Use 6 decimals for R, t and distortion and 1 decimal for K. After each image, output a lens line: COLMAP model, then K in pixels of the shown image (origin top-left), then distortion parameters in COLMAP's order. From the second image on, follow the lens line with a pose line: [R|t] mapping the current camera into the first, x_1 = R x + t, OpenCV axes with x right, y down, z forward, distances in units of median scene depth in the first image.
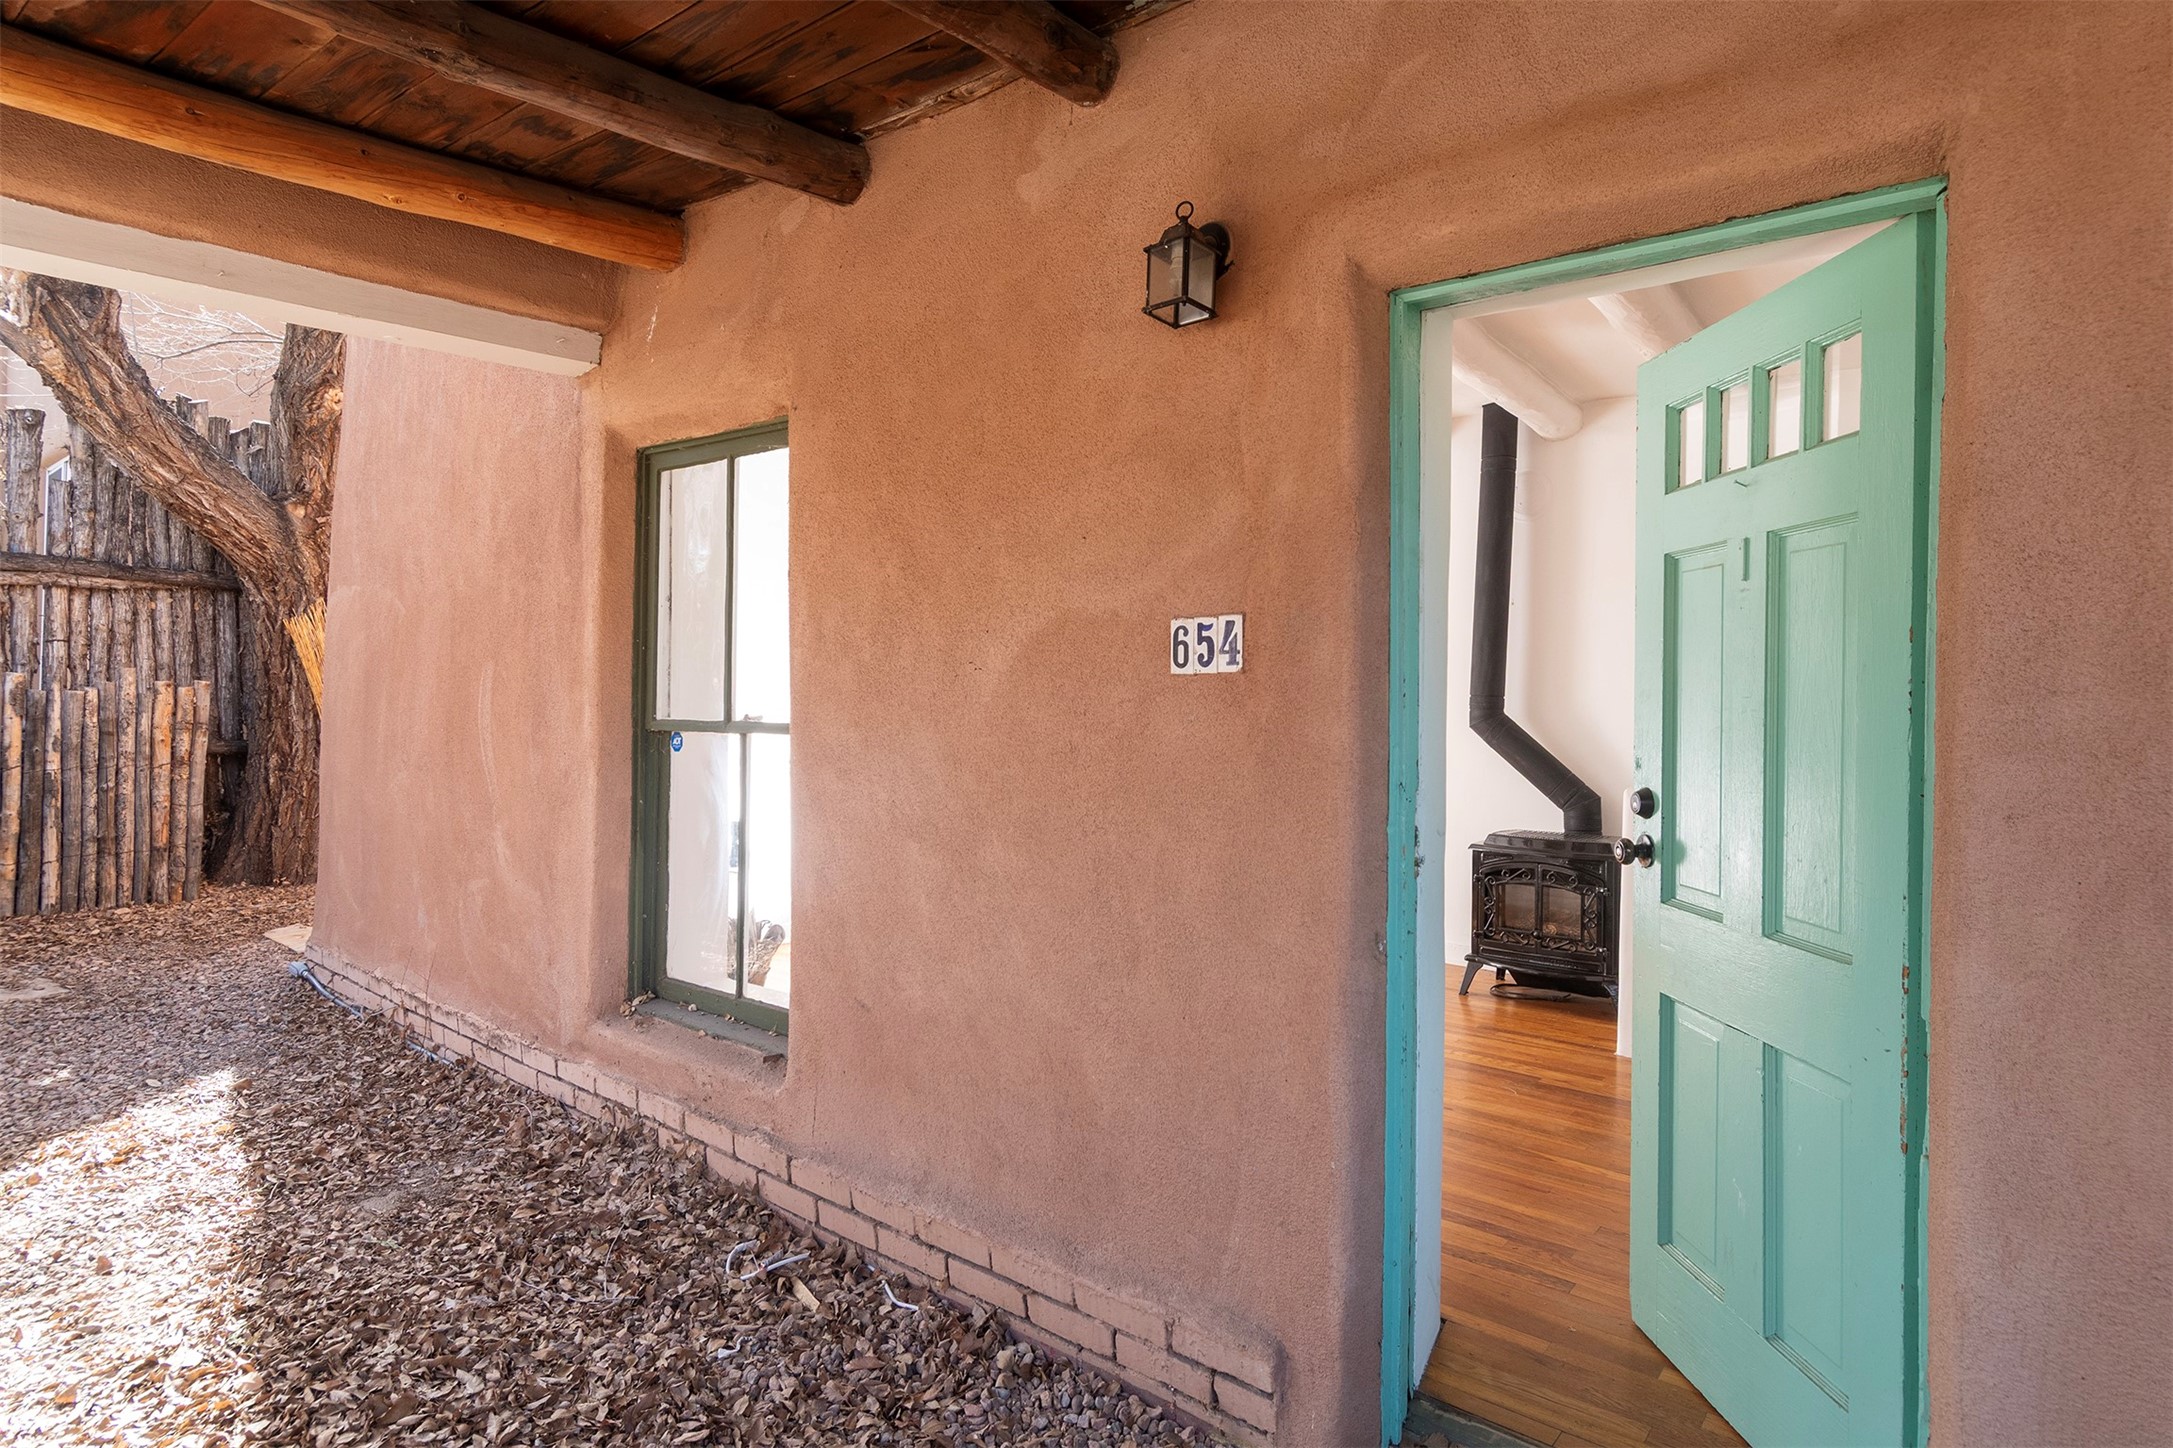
lens RADIAL K [[1196.7, 0, 1065.3], [0, 1196.7, 685.3], [0, 0, 1]] dist [0.003927, 0.000512]
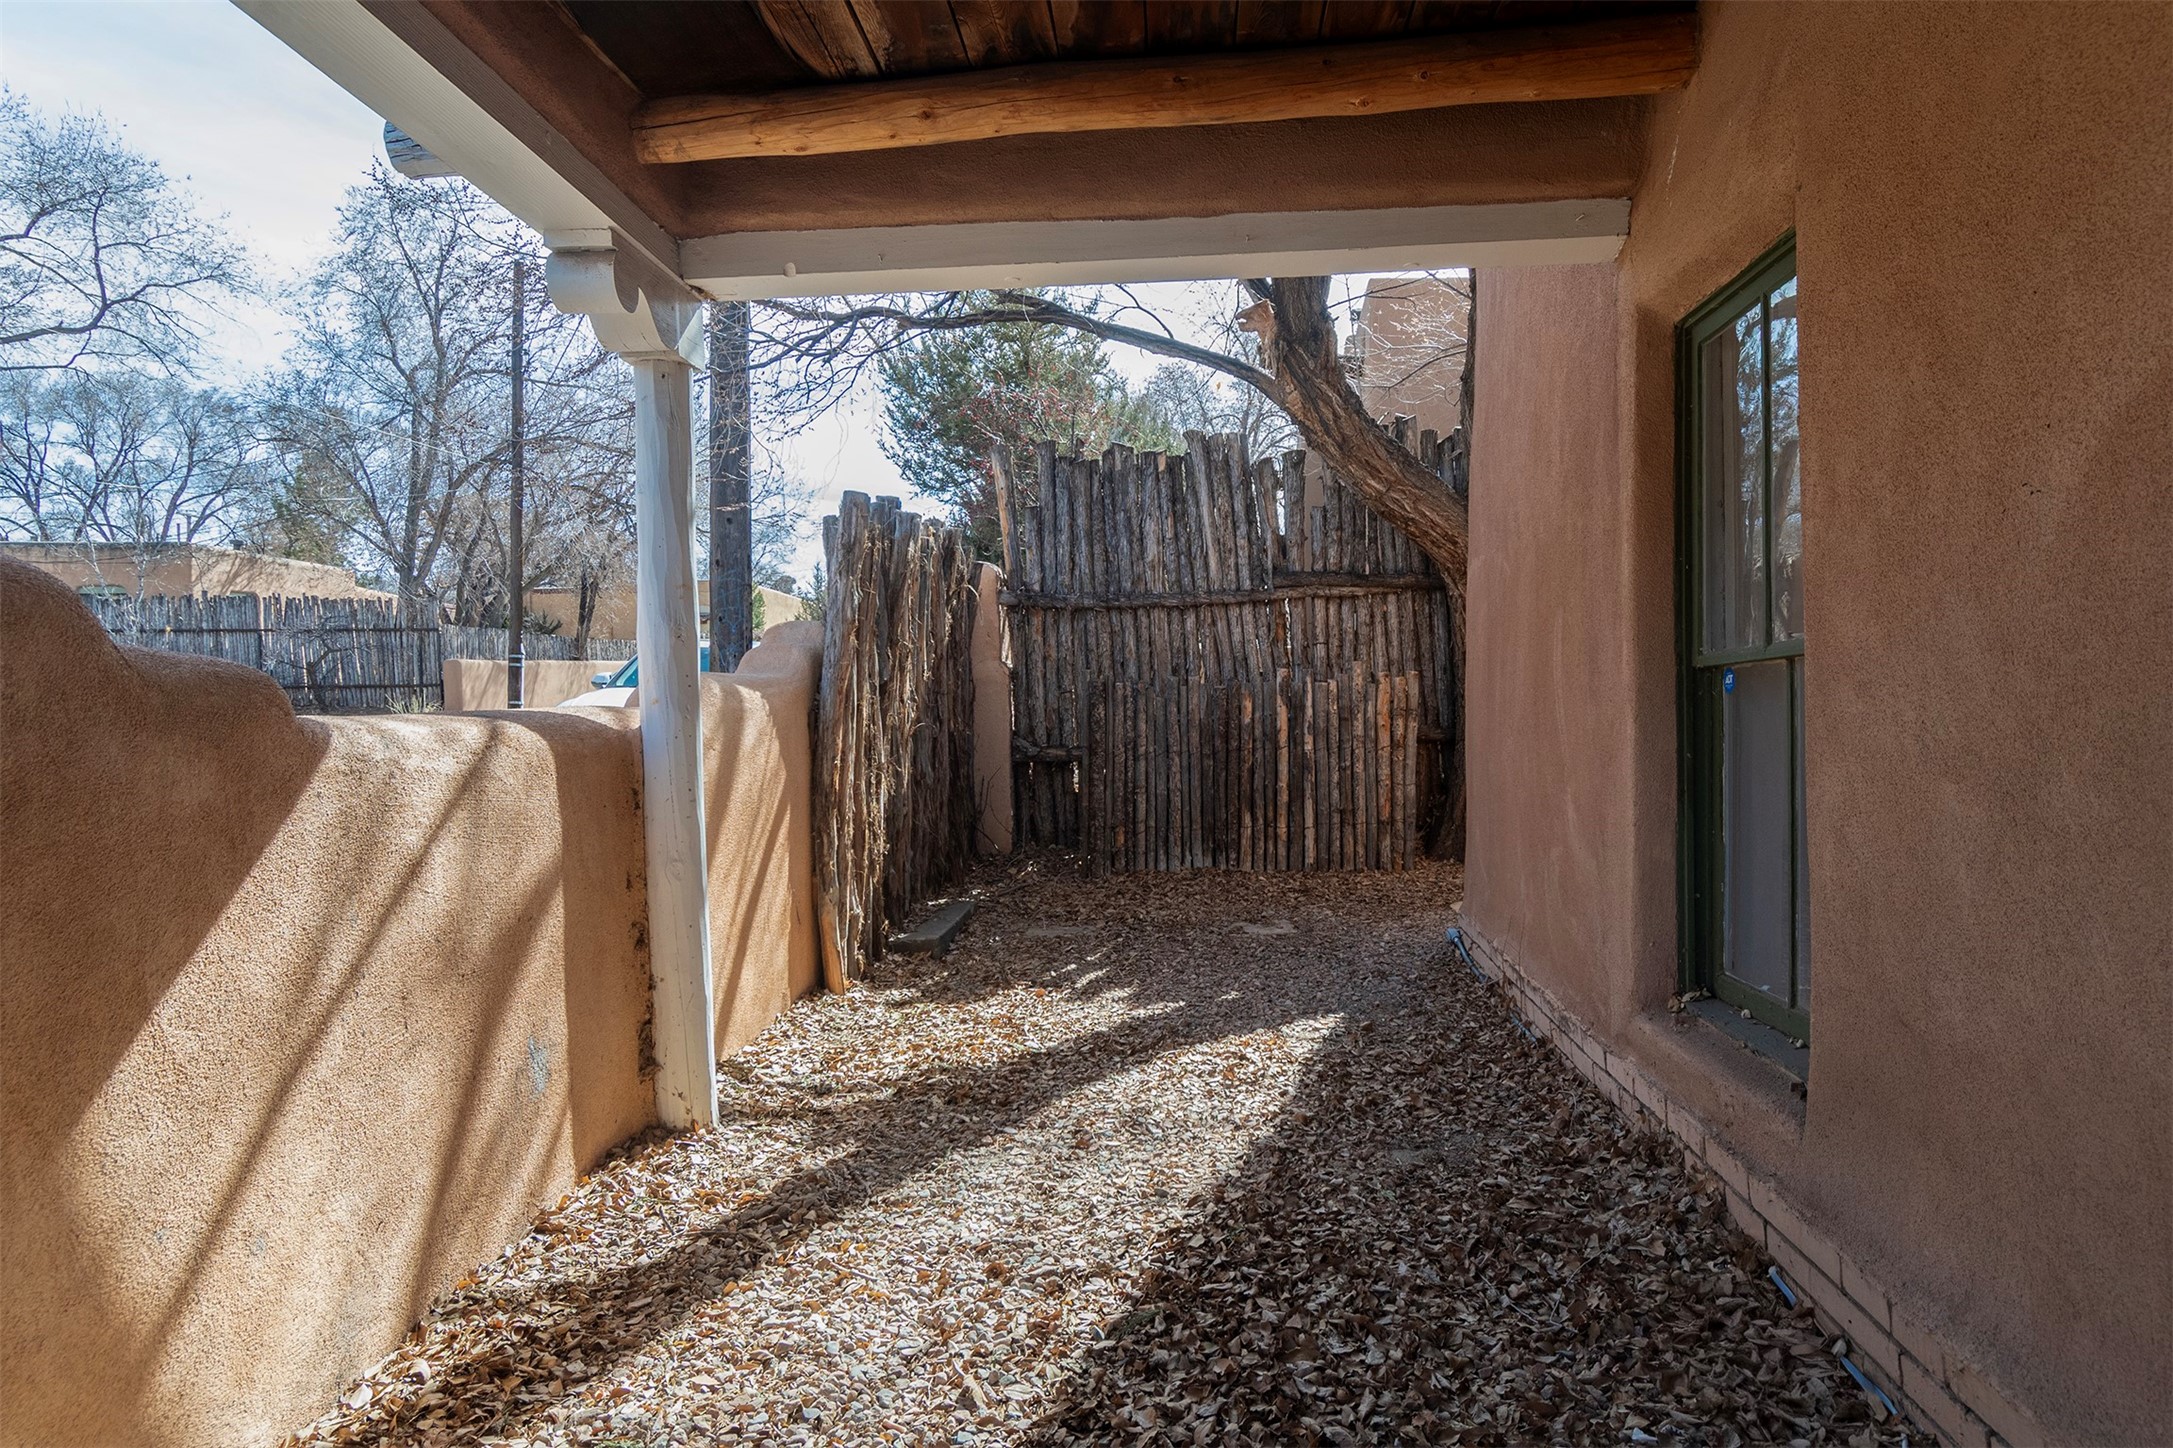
lens RADIAL K [[1308.7, 0, 1089.8], [0, 1308.7, 701.1], [0, 0, 1]] dist [-0.004752, -0.002950]
pose [[0.641385, -0.012464, -0.767118, 0.056094], [0.030739, 0.999483, 0.009462, 0.032047], [0.766603, -0.029649, 0.641437, 0.094154]]
